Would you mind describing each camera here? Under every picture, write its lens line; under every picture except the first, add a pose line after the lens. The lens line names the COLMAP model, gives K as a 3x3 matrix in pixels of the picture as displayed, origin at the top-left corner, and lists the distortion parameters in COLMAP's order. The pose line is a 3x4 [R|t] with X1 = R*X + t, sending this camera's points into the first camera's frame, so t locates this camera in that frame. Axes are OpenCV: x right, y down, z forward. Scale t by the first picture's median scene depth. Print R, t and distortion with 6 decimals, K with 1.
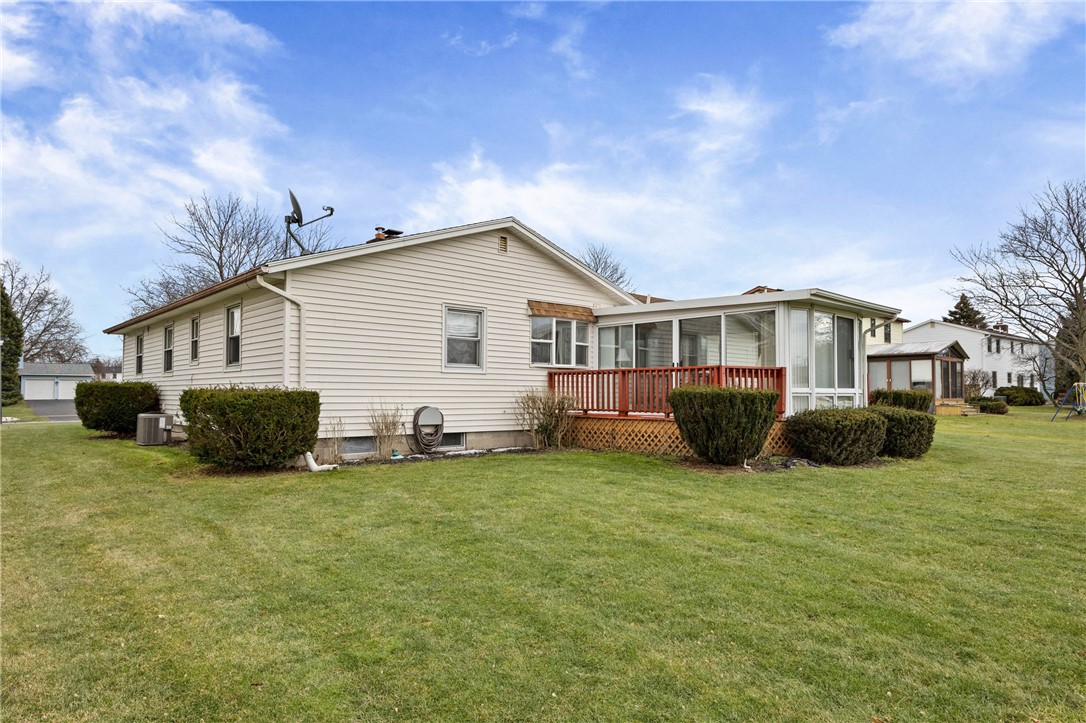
lens RADIAL K [[669.7, 0, 543.0], [0, 669.7, 361.5], [0, 0, 1]] dist [0.004157, 0.001772]
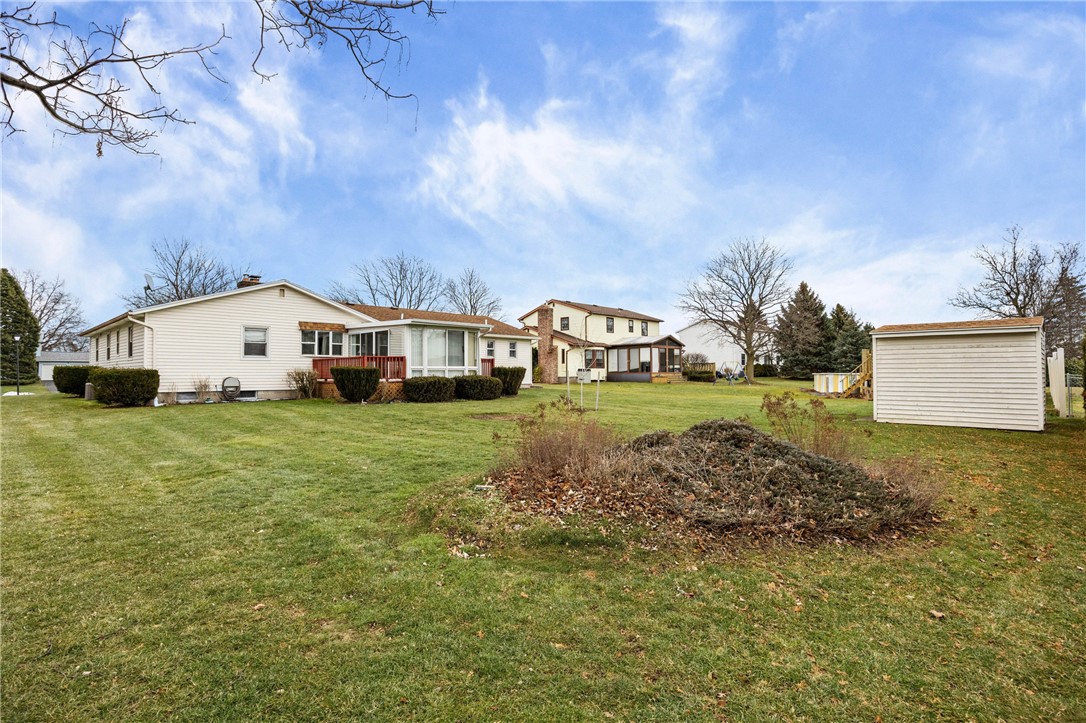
lens RADIAL K [[556.2, 0, 549.7], [0, 556.2, 358.5], [0, 0, 1]] dist [0.001683, -0.000484]
pose [[0.997396, -0.007405, 0.071744, 0.550751], [0.005764, 0.999718, 0.023048, -0.017947], [-0.071894, -0.022575, 0.997157, -0.608129]]
